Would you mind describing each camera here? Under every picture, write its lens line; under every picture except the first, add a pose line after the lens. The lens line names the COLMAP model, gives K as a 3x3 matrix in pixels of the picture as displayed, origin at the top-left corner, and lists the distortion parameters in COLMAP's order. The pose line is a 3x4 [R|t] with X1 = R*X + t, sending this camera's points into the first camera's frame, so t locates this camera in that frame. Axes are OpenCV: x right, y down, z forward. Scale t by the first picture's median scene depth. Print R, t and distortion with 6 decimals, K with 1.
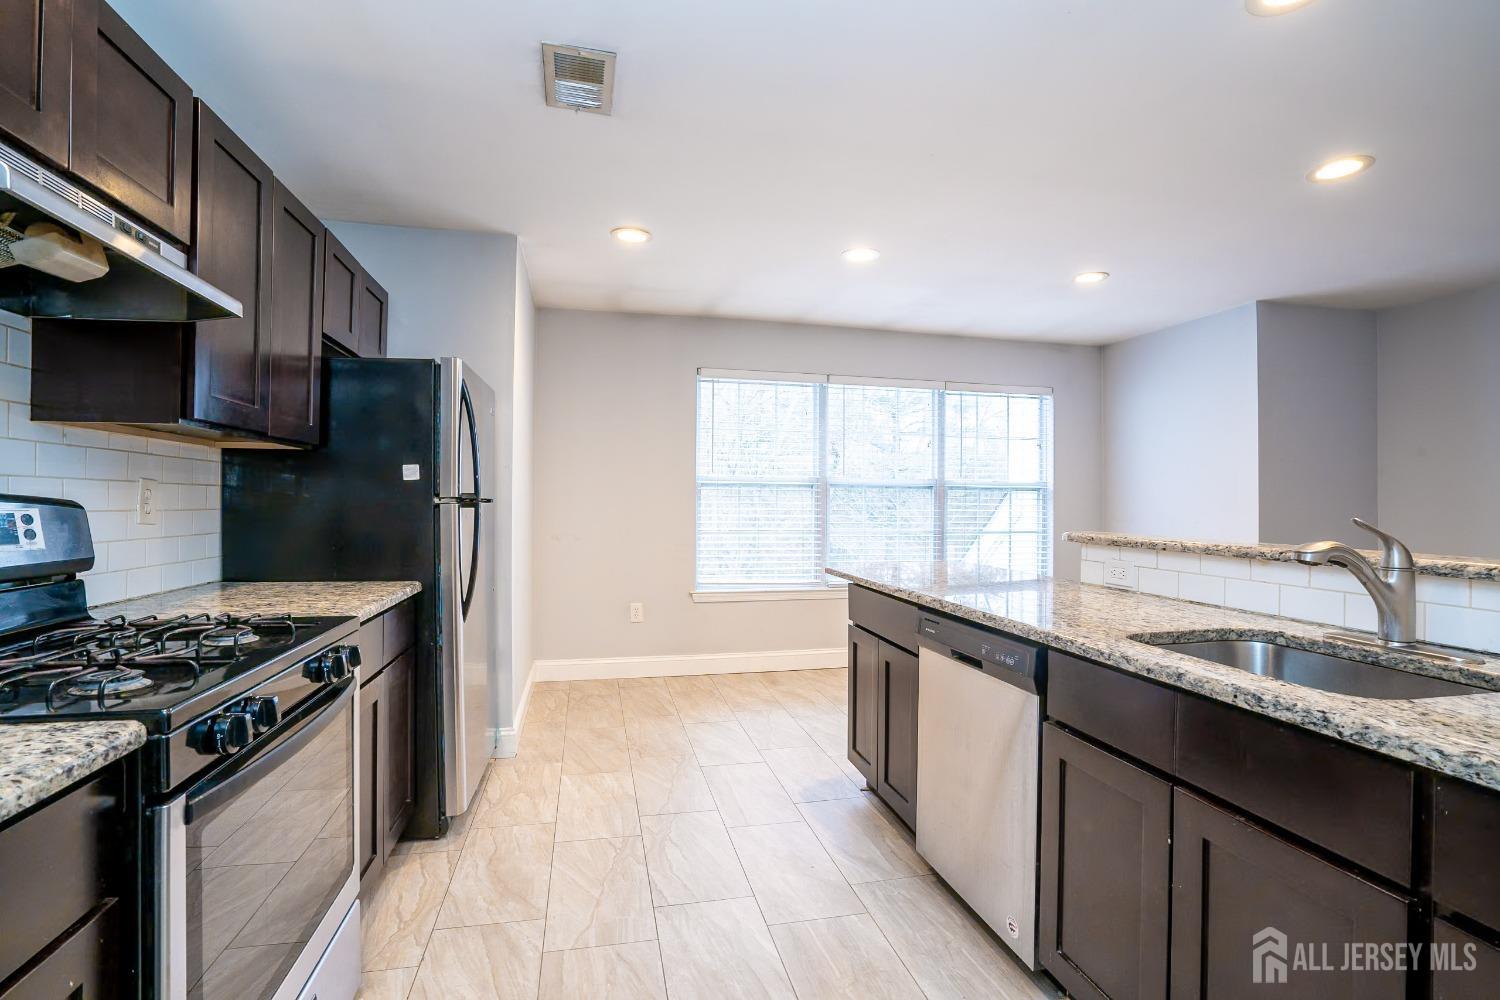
lens RADIAL K [[694.8, 0, 741.9], [0, 694.8, 499.3], [0, 0, 1]] dist [-0.058909, 0.022533]
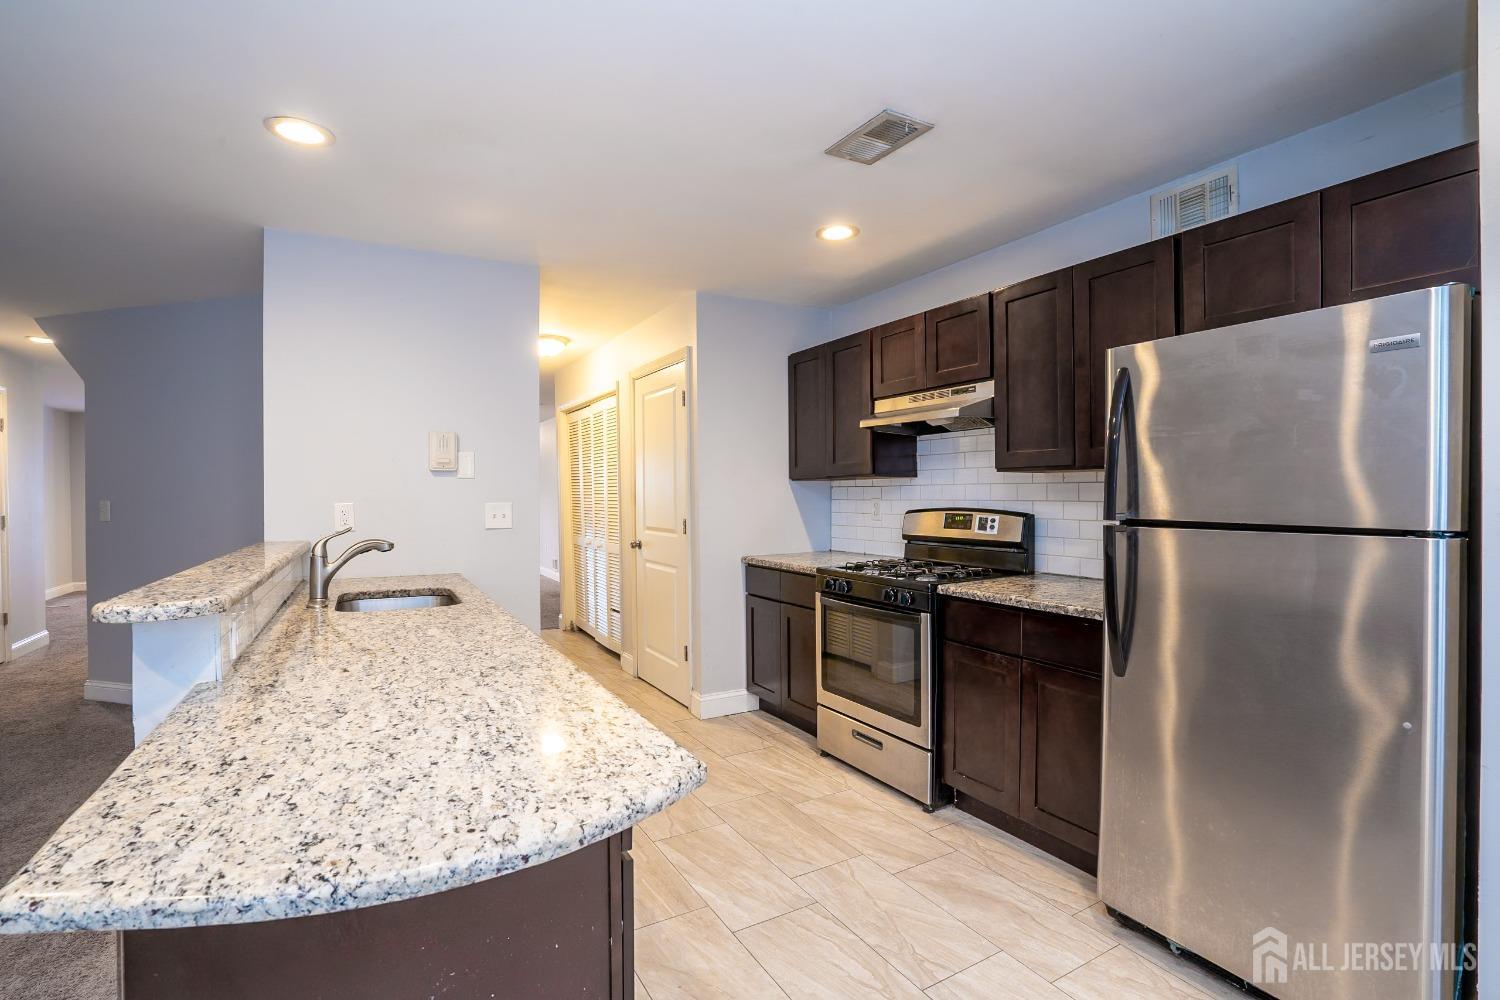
lens RADIAL K [[694.8, 0, 741.9], [0, 694.8, 499.3], [0, 0, 1]] dist [-0.058909, 0.022533]
pose [[-0.955049, 0.001553, -0.296444, 0.283770], [0.000718, 0.999995, 0.002924, -0.031766], [0.296447, 0.002580, -0.955046, 1.886015]]
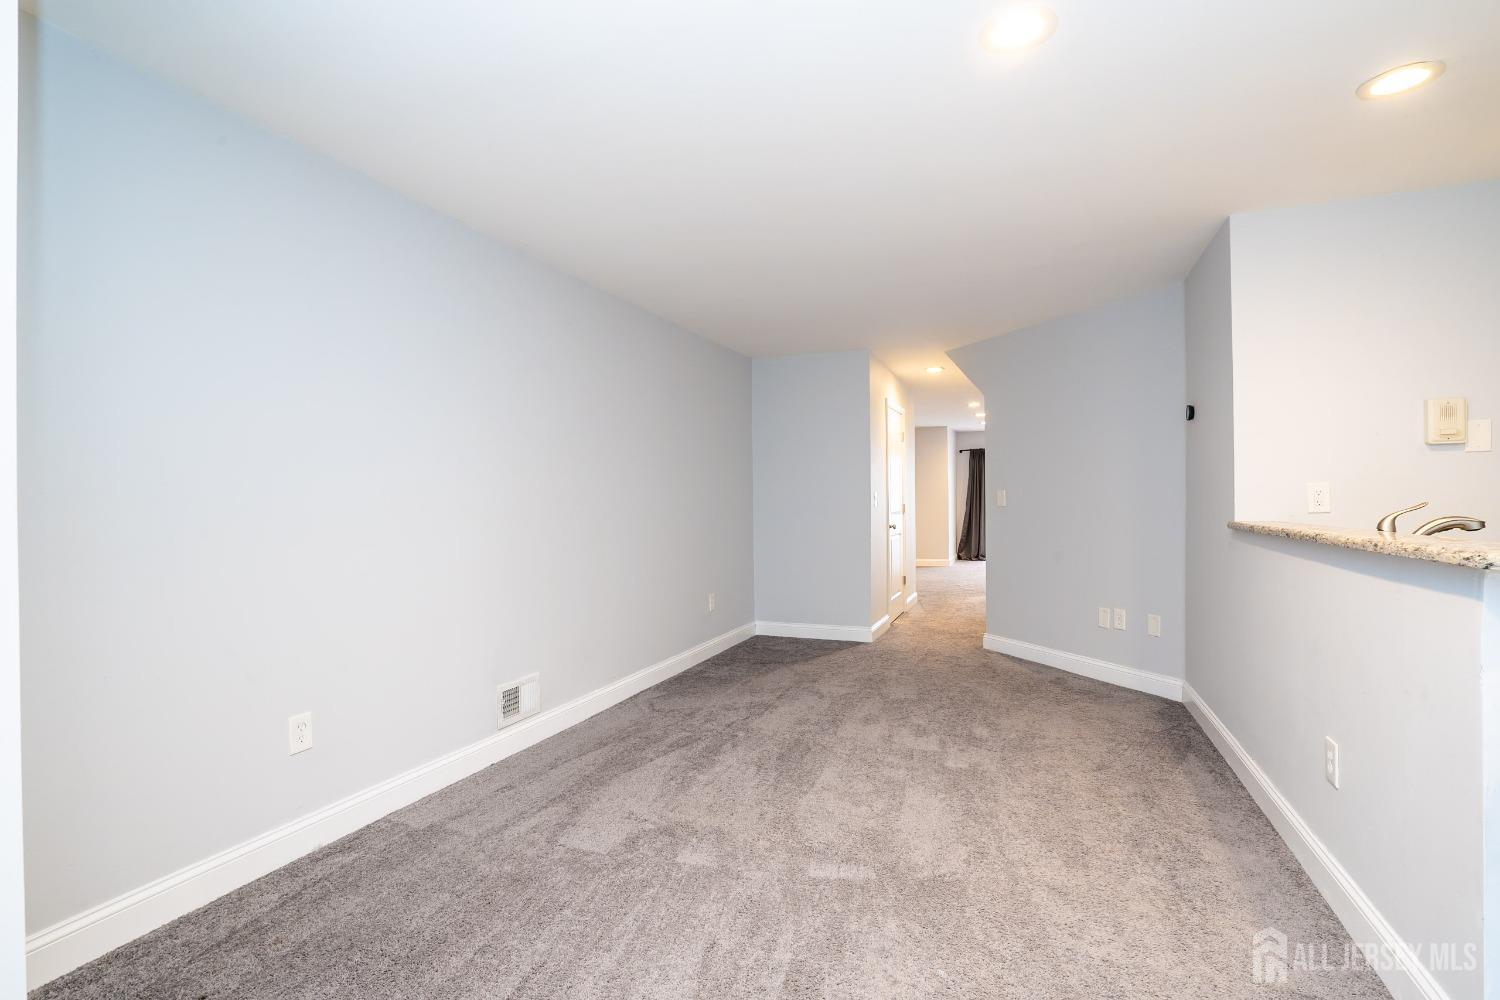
lens RADIAL K [[694.8, 0, 741.9], [0, 694.8, 499.3], [0, 0, 1]] dist [-0.058909, 0.022533]
pose [[-0.818319, 0.002851, 0.574758, 0.824572], [0.003618, 0.999993, 0.000191, 0.008567], [-0.574754, 0.002235, -0.818324, 2.029574]]
